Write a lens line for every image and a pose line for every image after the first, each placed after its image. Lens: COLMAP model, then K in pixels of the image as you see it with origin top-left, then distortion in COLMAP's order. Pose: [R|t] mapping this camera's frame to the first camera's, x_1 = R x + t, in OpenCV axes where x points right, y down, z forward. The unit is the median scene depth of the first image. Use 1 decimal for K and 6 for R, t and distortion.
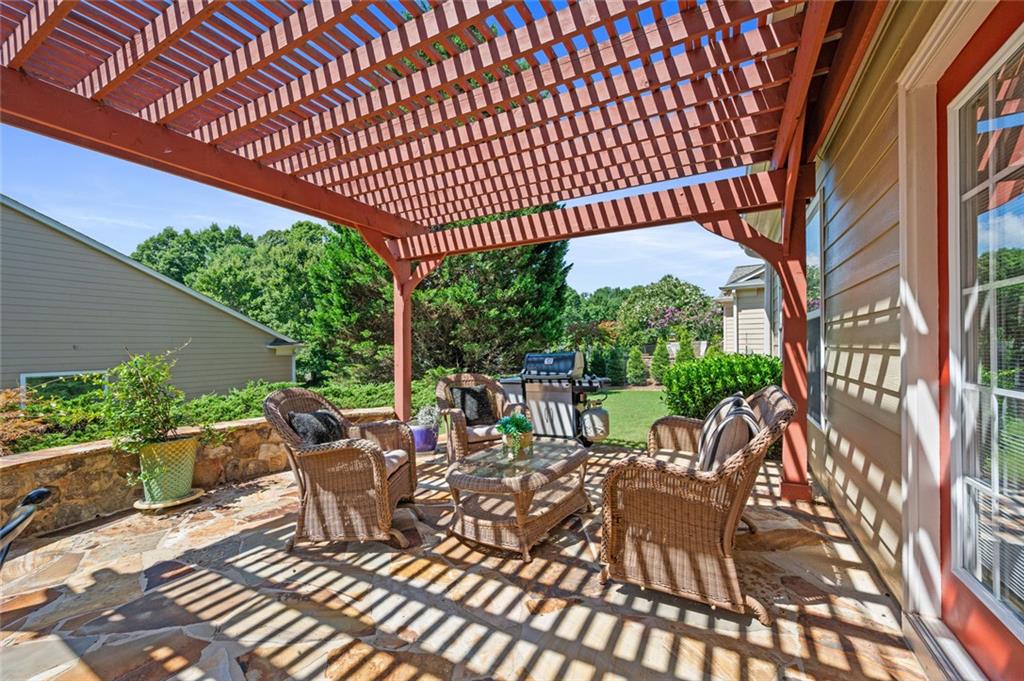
lens RADIAL K [[404.9, 0, 514.4], [0, 404.9, 346.1], [0, 0, 1]] dist [-0.003652, 0.000018]
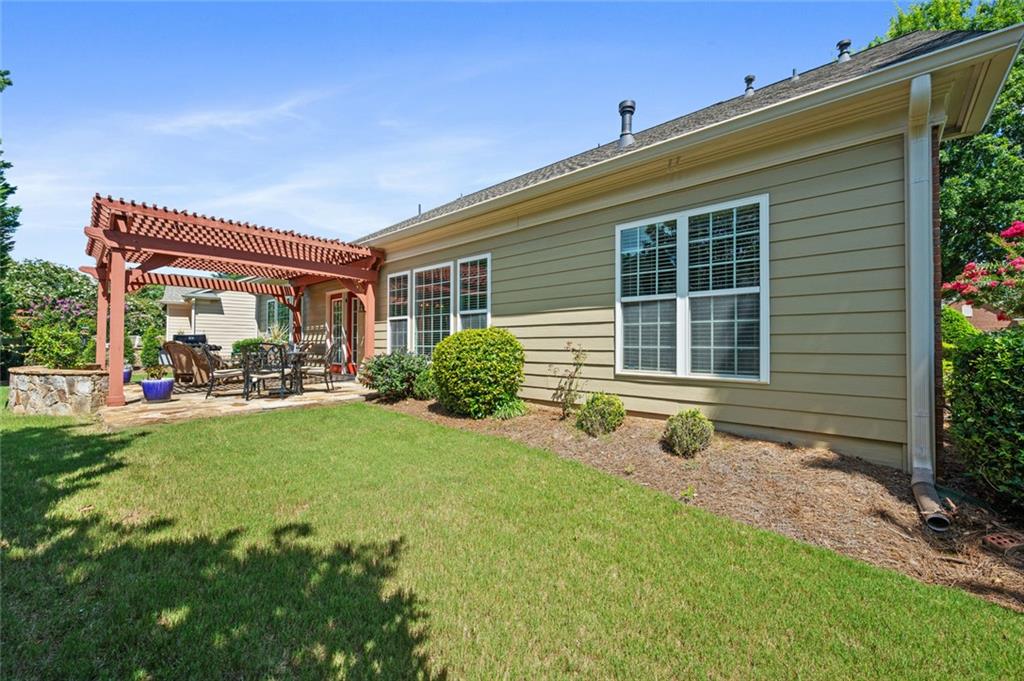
lens RADIAL K [[404.9, 0, 511.7], [0, 404.9, 337.1], [0, 0, 1]] dist [-0.003652, 0.000018]
pose [[0.250948, 0.030507, 0.967520, -2.353579], [-0.006068, 0.999533, -0.029943, 0.125599], [-0.967982, 0.001644, 0.251015, -1.811916]]
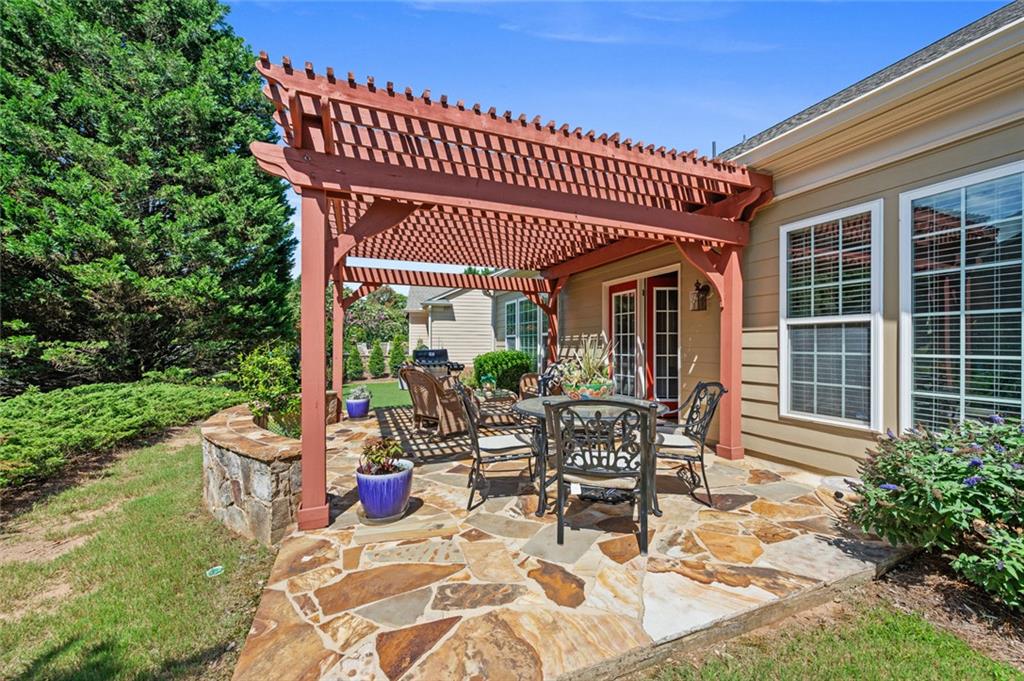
lens RADIAL K [[404.9, 0, 518.8], [0, 404.9, 344.0], [0, 0, 1]] dist [-0.003652, 0.000018]
pose [[0.644660, 0.012771, 0.764363, -1.418983], [-0.007856, 0.999918, -0.010080, 0.012793], [-0.764429, 0.000493, 0.644707, -0.521604]]
